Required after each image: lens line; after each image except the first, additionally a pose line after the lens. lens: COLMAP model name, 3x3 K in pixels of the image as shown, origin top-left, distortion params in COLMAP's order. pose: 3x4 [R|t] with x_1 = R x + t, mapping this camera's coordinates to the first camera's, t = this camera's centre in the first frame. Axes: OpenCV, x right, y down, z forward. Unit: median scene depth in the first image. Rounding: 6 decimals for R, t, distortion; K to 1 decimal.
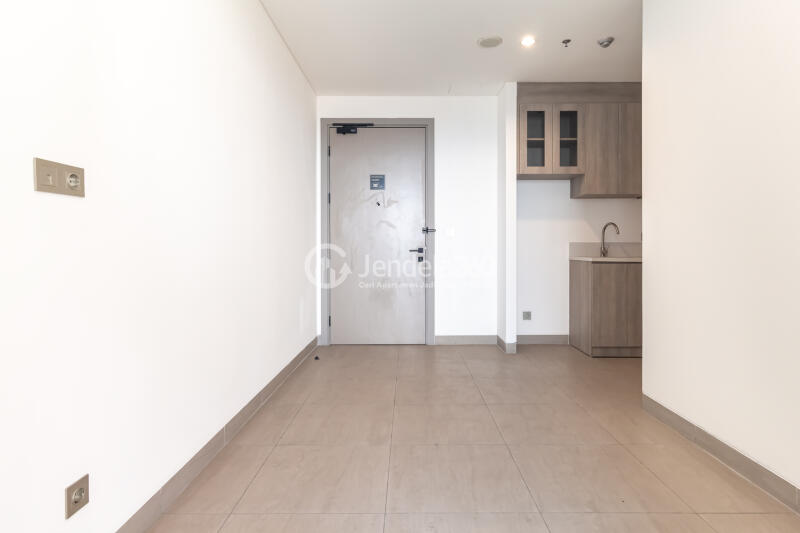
lens RADIAL K [[453.7, 0, 401.5], [0, 453.7, 252.6], [0, 0, 1]] dist [-0.000712, 0.000169]
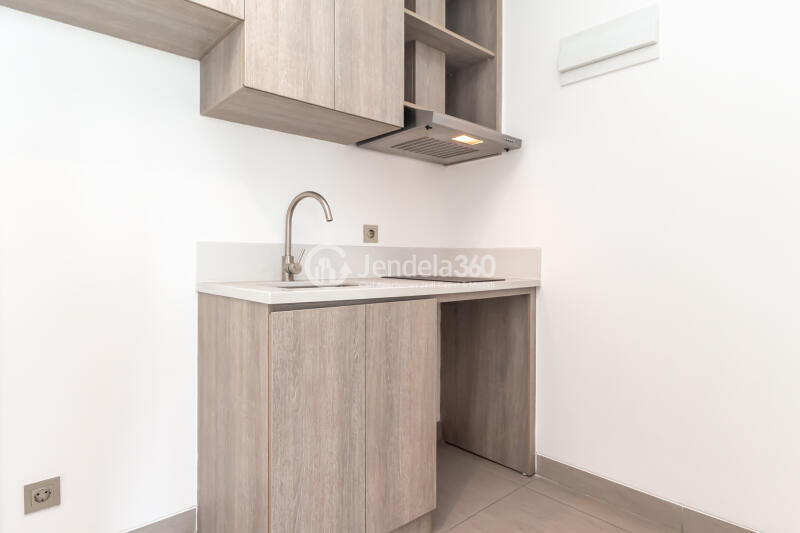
lens RADIAL K [[460.1, 0, 400.0], [0, 460.1, 266.5], [0, 0, 1]] dist [0.000769, 0.001145]
pose [[0.731686, -0.004711, 0.681626, 0.267802], [-0.000611, 0.999971, 0.007568, -0.006688], [-0.681642, -0.005954, 0.731662, 0.700397]]
